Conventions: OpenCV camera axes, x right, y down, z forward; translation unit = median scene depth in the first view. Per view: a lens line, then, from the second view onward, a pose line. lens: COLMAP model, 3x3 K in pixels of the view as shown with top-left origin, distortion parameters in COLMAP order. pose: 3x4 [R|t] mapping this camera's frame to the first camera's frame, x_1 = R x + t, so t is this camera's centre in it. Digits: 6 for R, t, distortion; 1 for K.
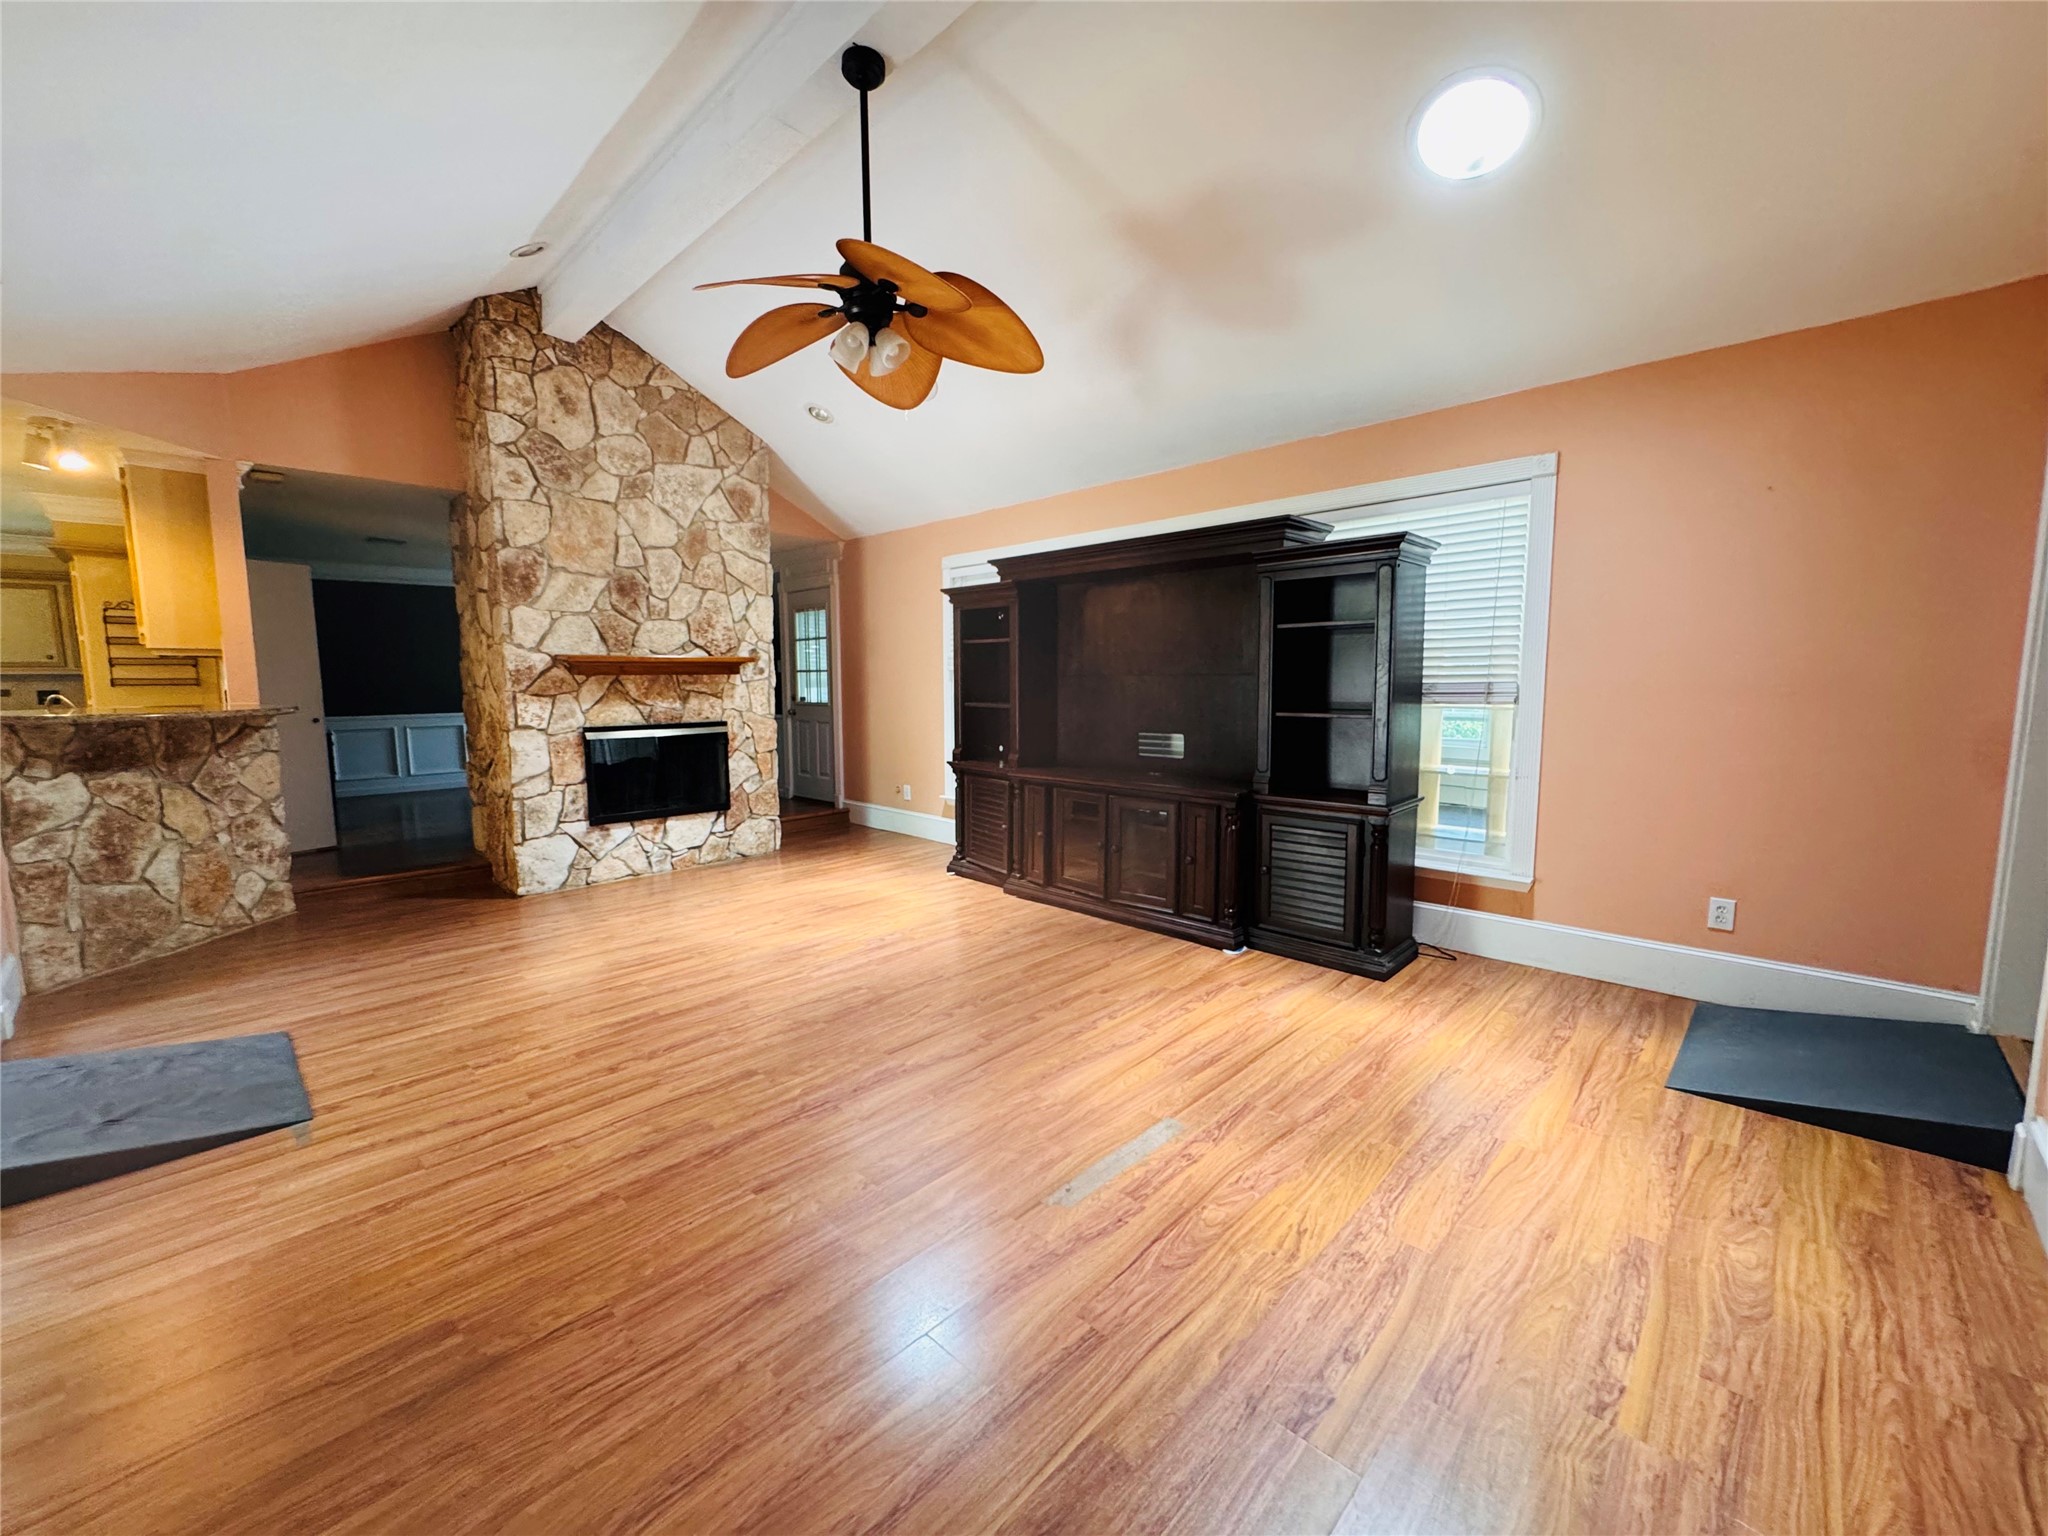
lens RADIAL K [[821.8, 0, 1017.2], [0, 821.8, 767.1], [0, 0, 1]] dist [-0.004343, 0.000008]
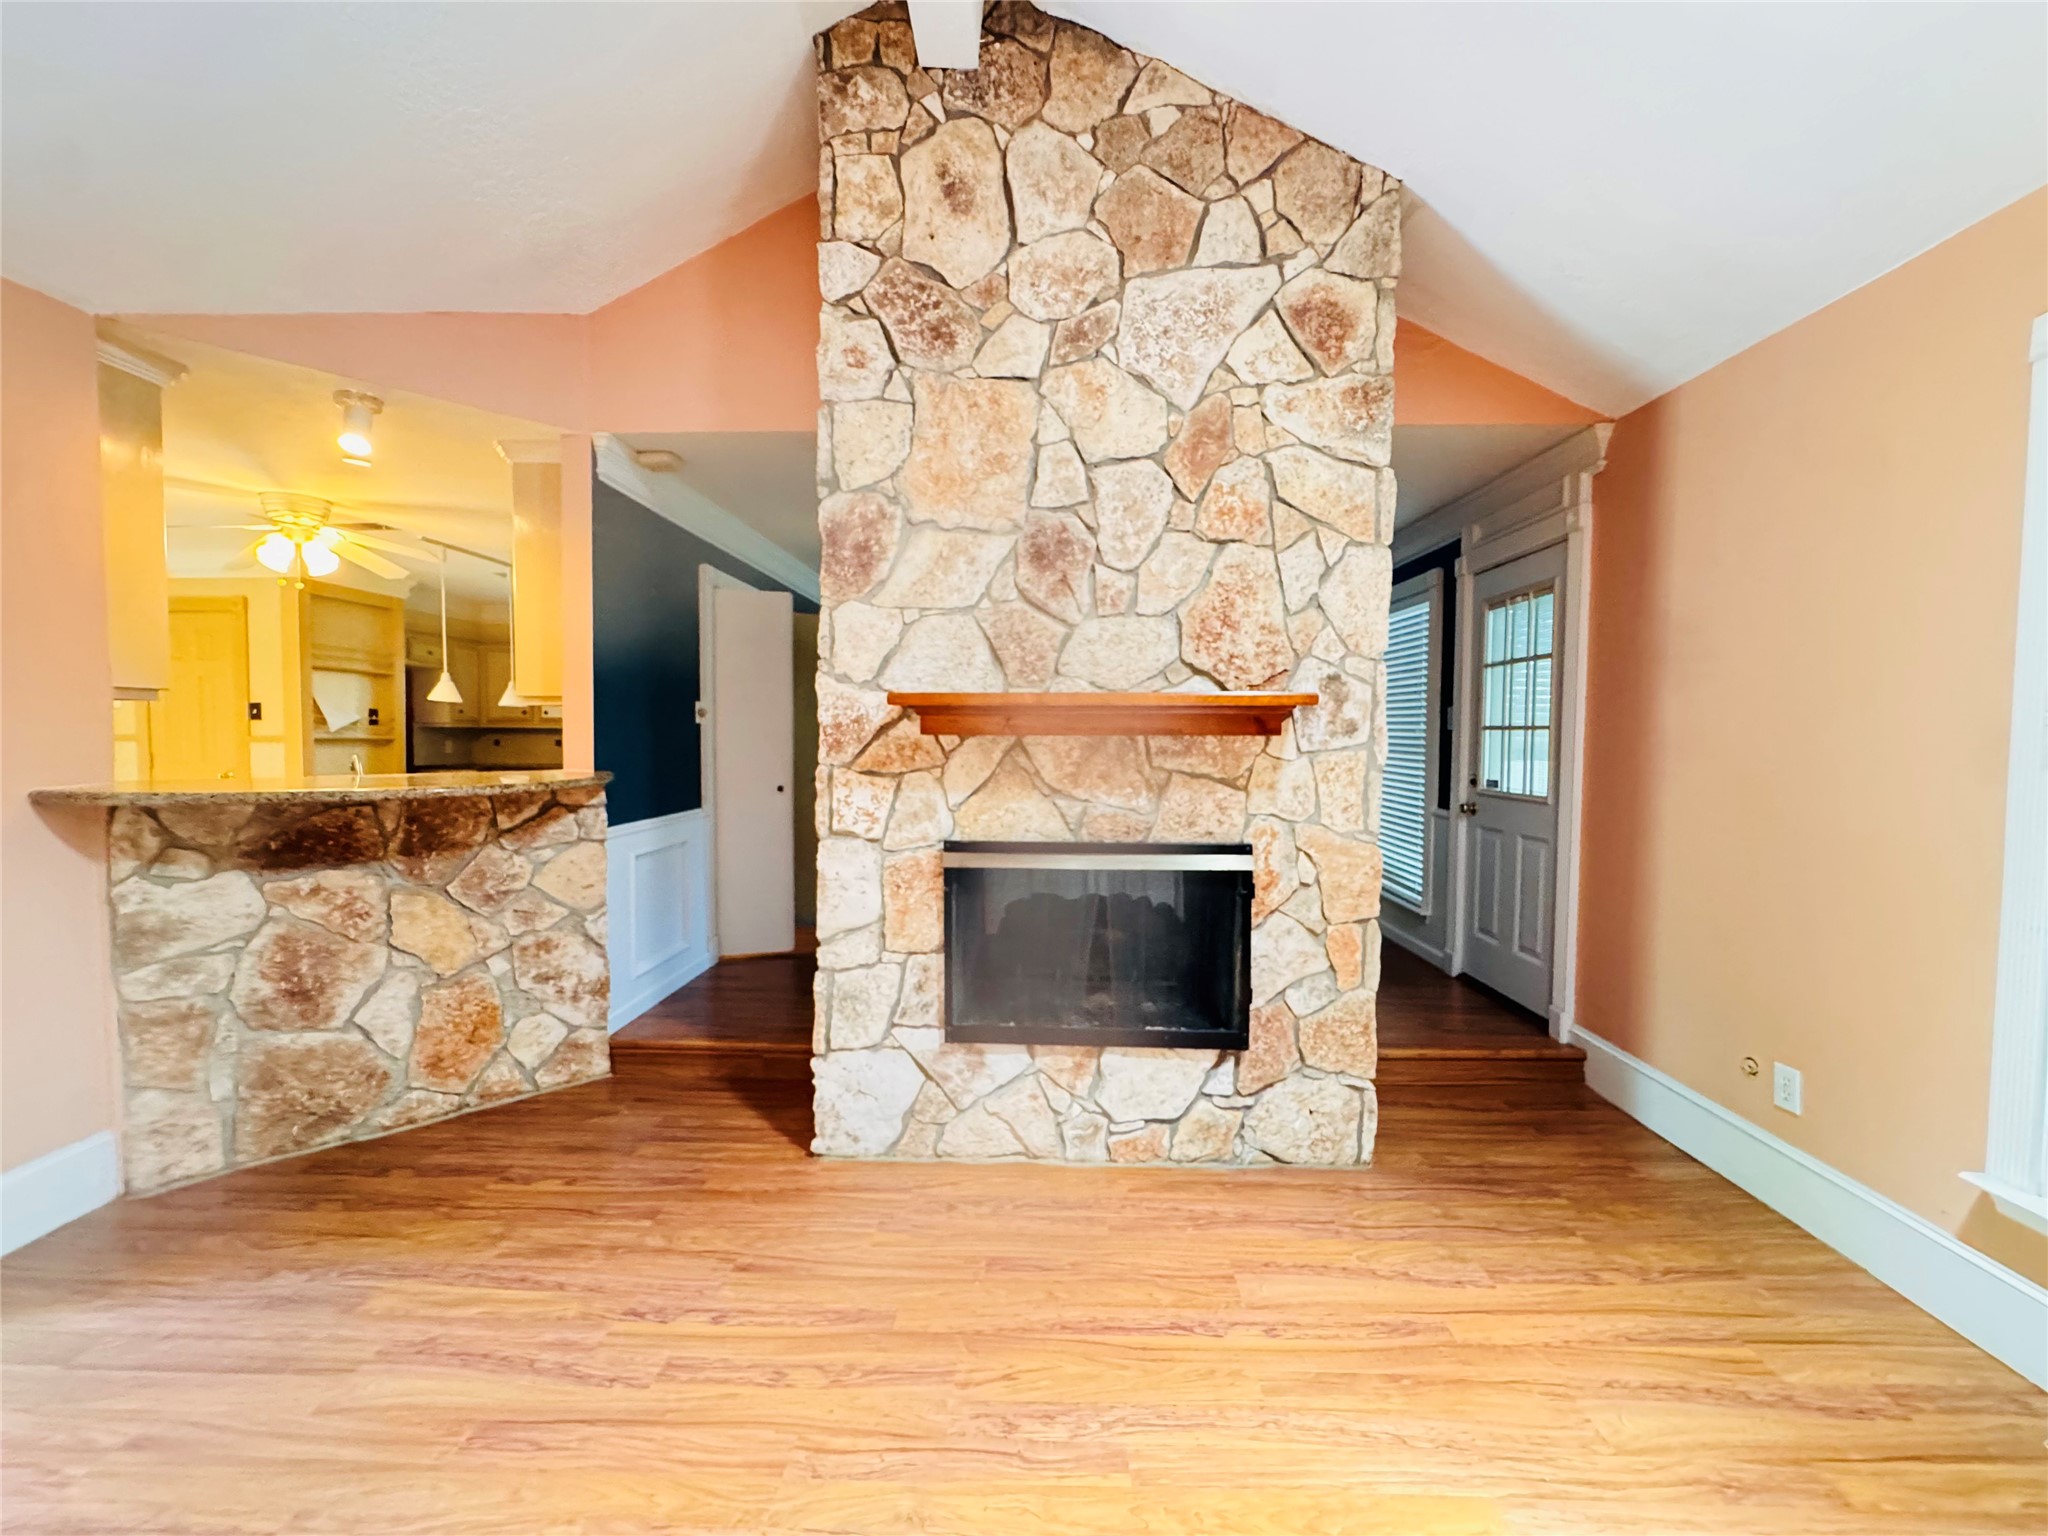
lens RADIAL K [[821.8, 0, 1025.2], [0, 821.8, 766.3], [0, 0, 1]] dist [-0.004343, 0.000008]
pose [[0.678417, 0.037886, -0.733700, -0.143942], [-0.086725, 0.995817, -0.028769, -0.086899], [0.729541, 0.083147, 0.678864, 0.733379]]
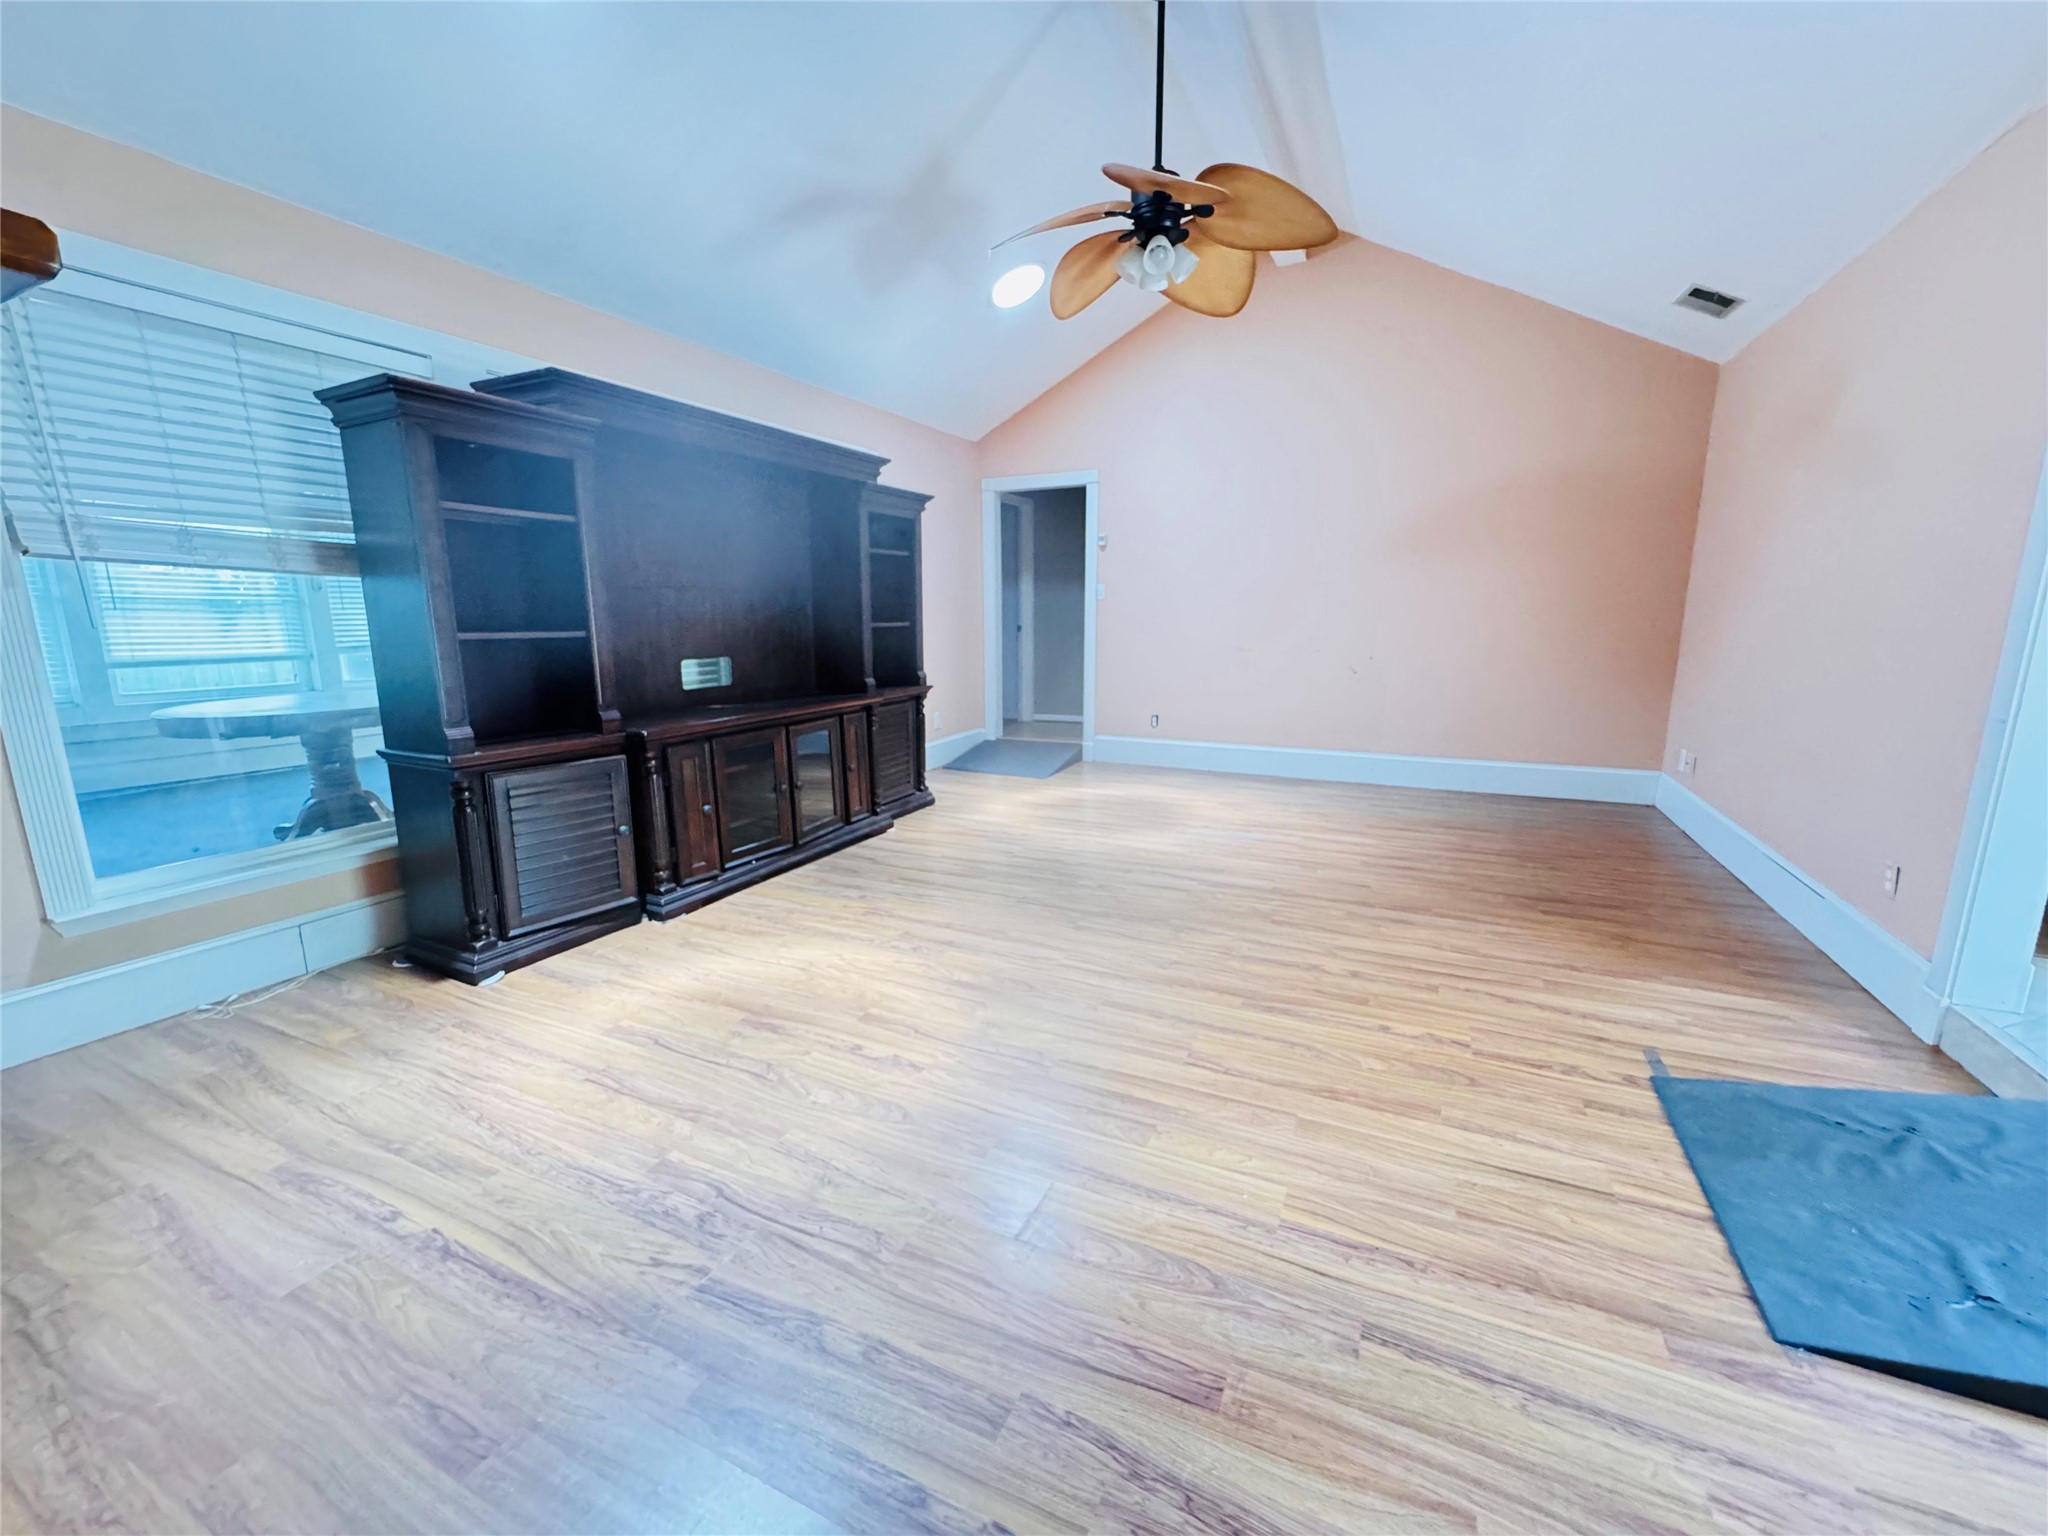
lens RADIAL K [[821.8, 0, 1028.7], [0, 821.8, 772.7], [0, 0, 1]] dist [-0.004343, 0.000008]
pose [[-0.329157, -0.173831, 0.928137, -0.699001], [0.110408, 0.969083, 0.220655, -0.073039], [-0.937798, 0.175104, -0.299788, 0.913654]]
